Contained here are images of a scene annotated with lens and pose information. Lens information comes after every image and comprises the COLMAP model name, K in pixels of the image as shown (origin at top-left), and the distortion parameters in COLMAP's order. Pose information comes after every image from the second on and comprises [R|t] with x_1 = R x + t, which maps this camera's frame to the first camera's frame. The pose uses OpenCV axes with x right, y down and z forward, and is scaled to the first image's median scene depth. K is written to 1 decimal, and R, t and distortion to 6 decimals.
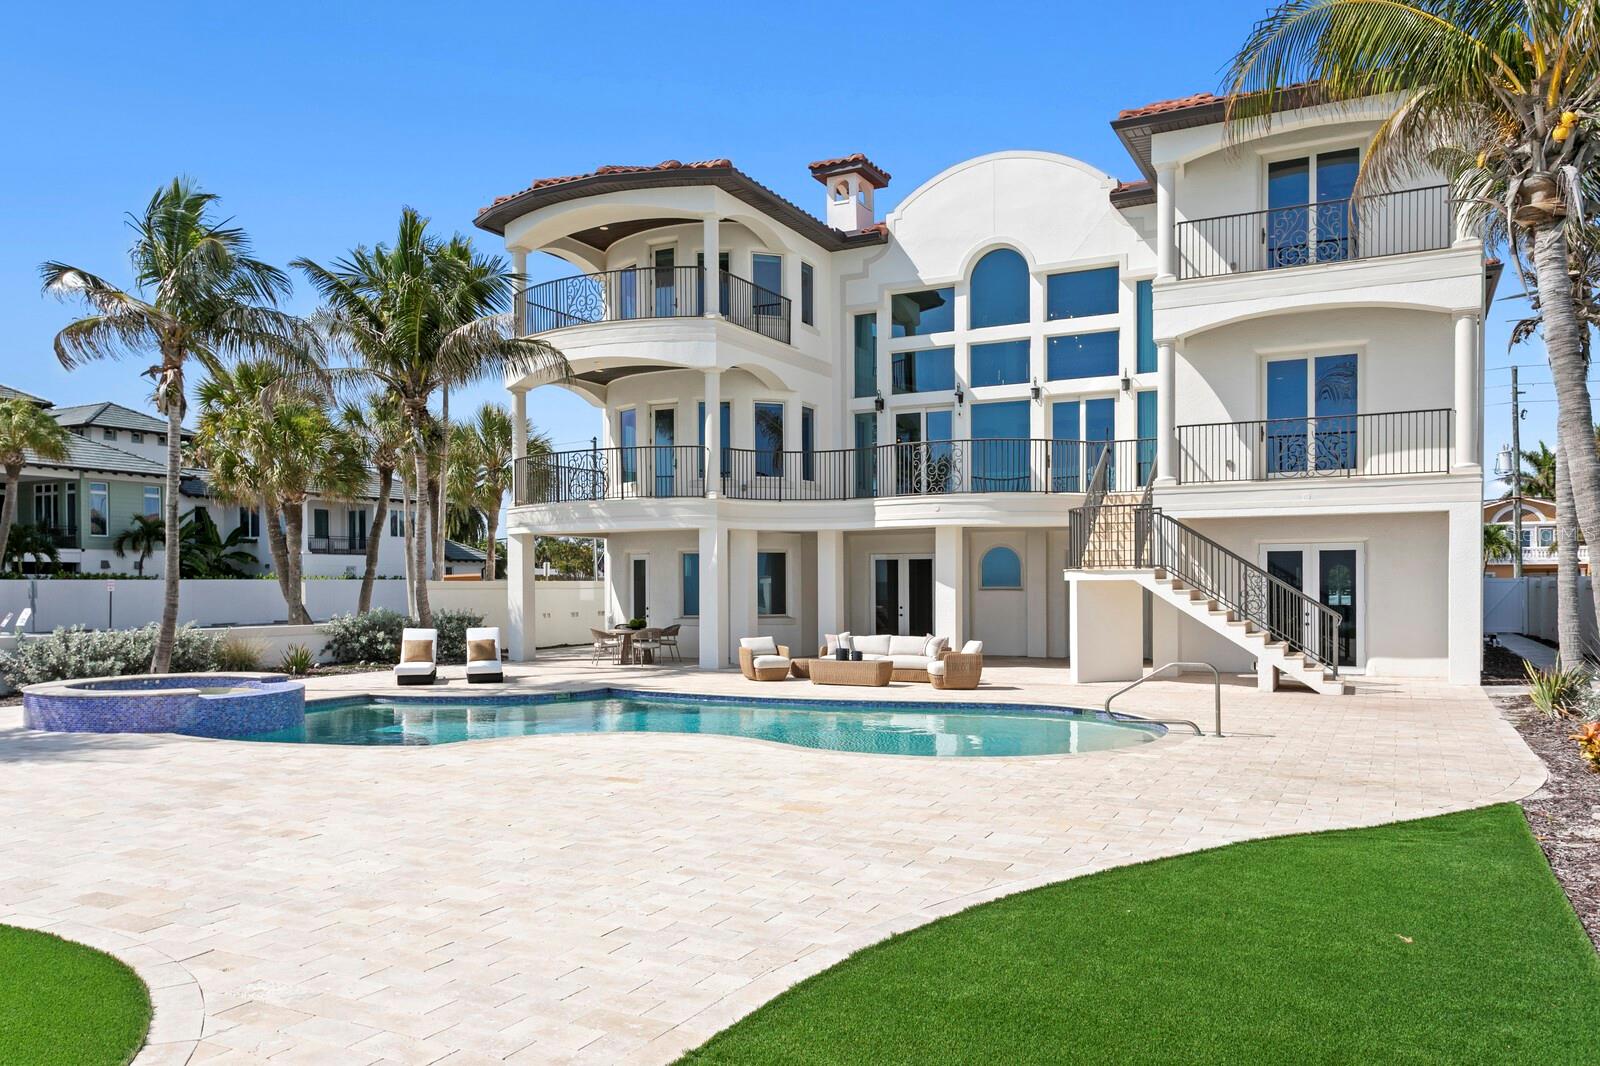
lens RADIAL K [[1189.5, 0, 787.5], [0, 1189.5, 586.9], [0, 0, 1]] dist [0.003814, 0.003191]
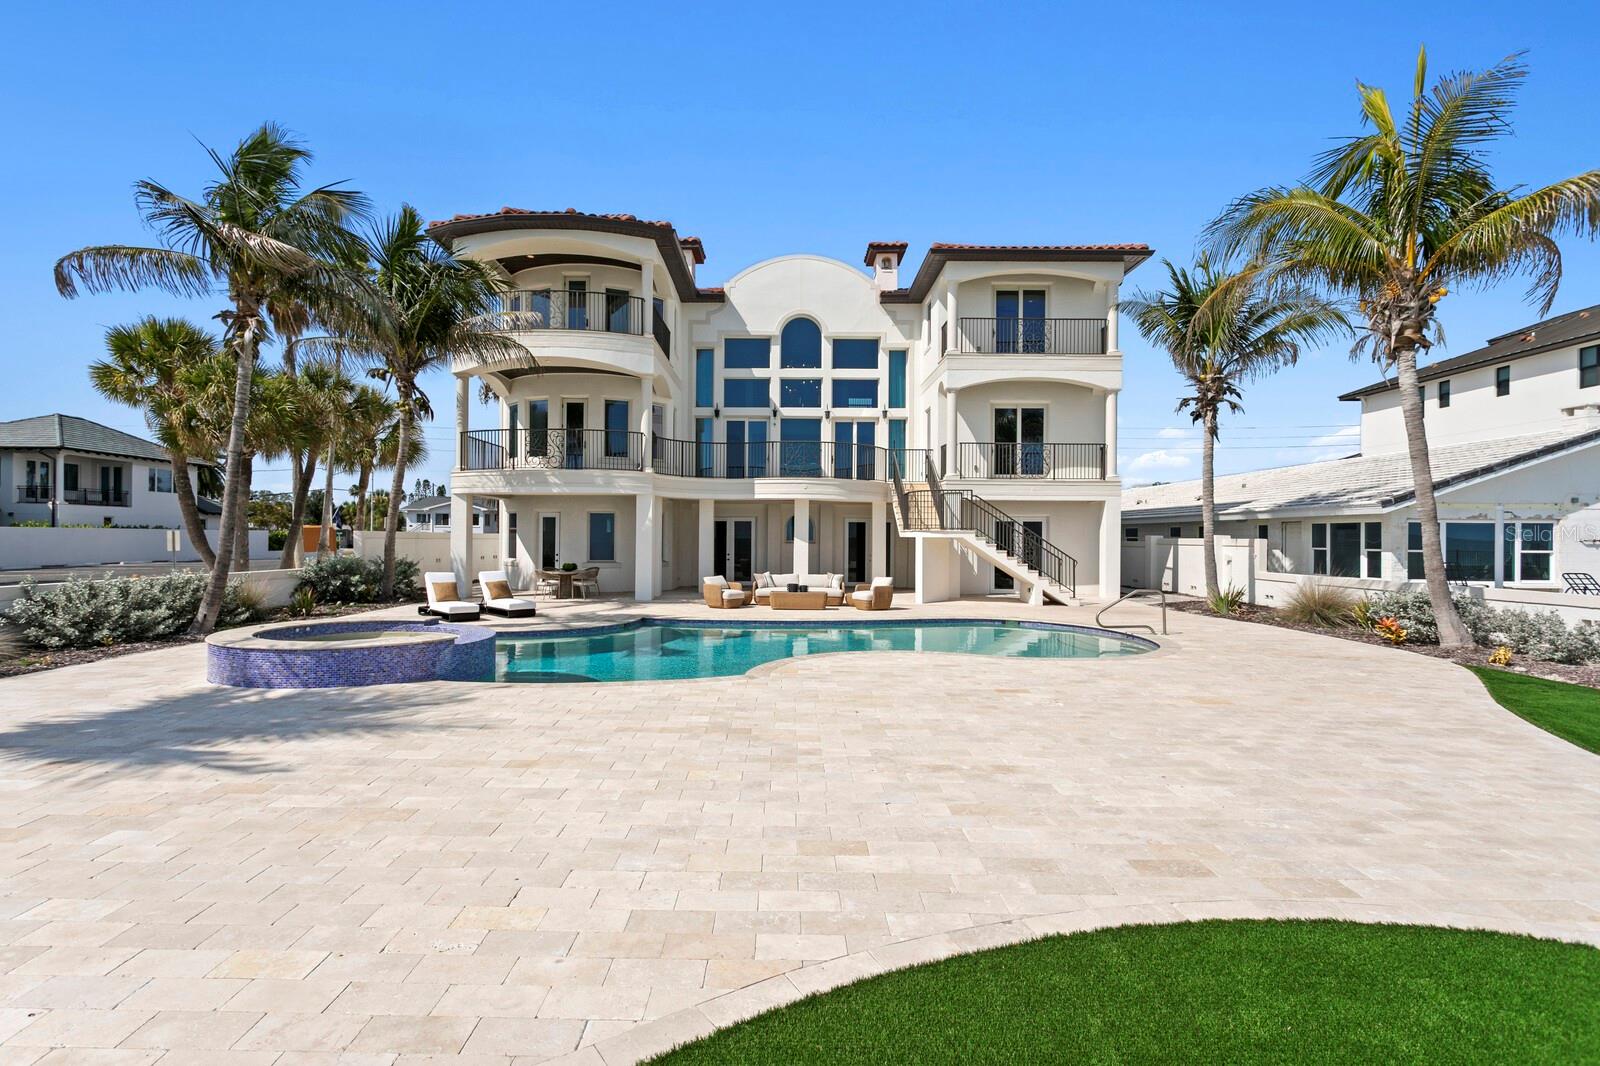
lens RADIAL K [[758.8, 0, 796.3], [0, 758.8, 531.6], [0, 0, 1]] dist [0.006125, 0.002467]
pose [[0.884154, 0.014753, 0.466962, -0.303592], [-0.009262, 0.999858, -0.014054, 0.002423], [-0.467103, 0.008101, 0.884166, 0.164244]]
